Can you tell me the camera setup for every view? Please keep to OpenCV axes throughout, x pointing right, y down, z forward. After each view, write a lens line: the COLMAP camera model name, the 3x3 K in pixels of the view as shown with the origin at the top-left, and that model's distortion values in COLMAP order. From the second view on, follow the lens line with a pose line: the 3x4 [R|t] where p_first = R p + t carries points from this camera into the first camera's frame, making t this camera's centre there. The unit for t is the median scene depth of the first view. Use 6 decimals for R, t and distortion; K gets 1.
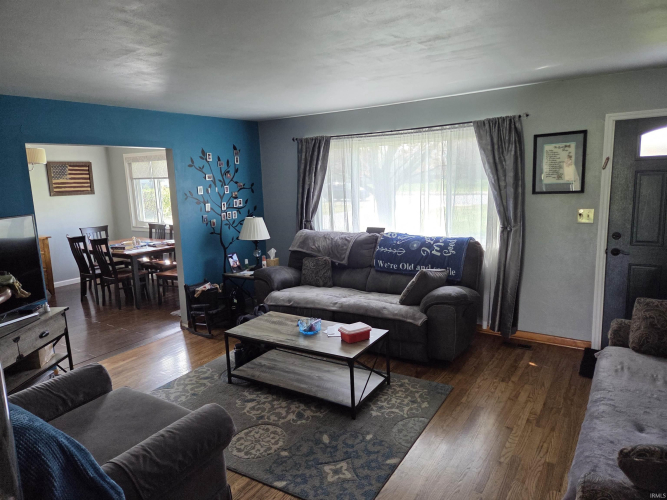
lens RADIAL K [[442.2, 0, 334.3], [0, 442.2, 244.3], [0, 0, 1]] dist [0.076626, -0.055945]
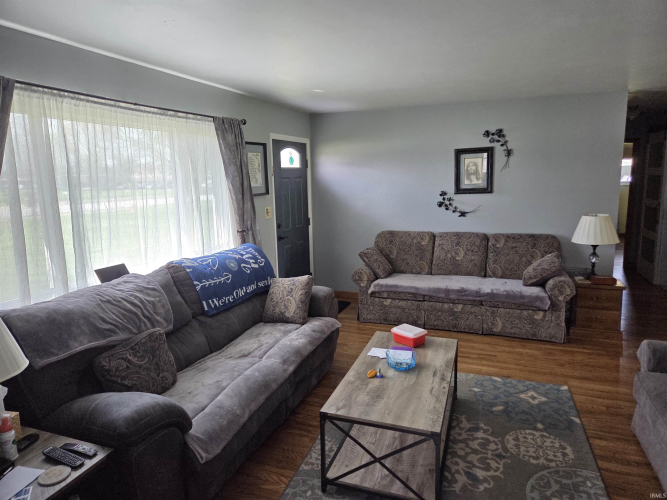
lens RADIAL K [[442.2, 0, 334.3], [0, 442.2, 244.3], [0, 0, 1]] dist [0.076626, -0.055945]
pose [[-0.210622, -0.112861, 0.971031, -0.795288], [0.181079, 0.971619, 0.152207, -0.156085], [-0.960650, 0.207891, -0.184207, 1.264027]]
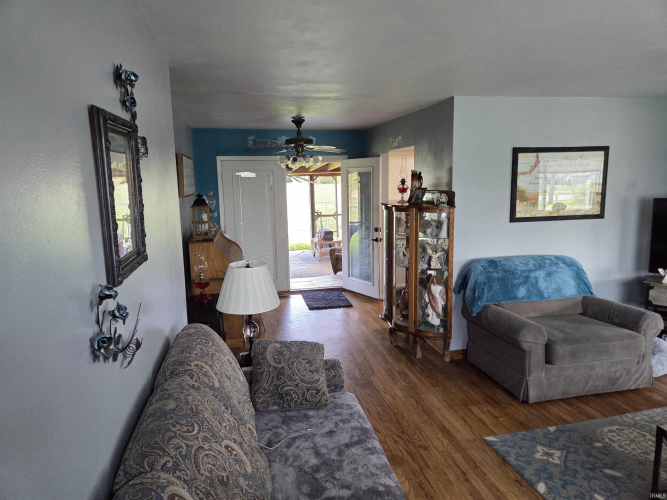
lens RADIAL K [[442.2, 0, 334.3], [0, 442.2, 244.3], [0, 0, 1]] dist [0.076626, -0.055945]
pose [[-0.699335, 0.145717, -0.699784, 0.776961], [-0.064481, 0.962148, 0.264789, -0.165917], [0.711880, 0.230299, -0.663468, 0.928316]]
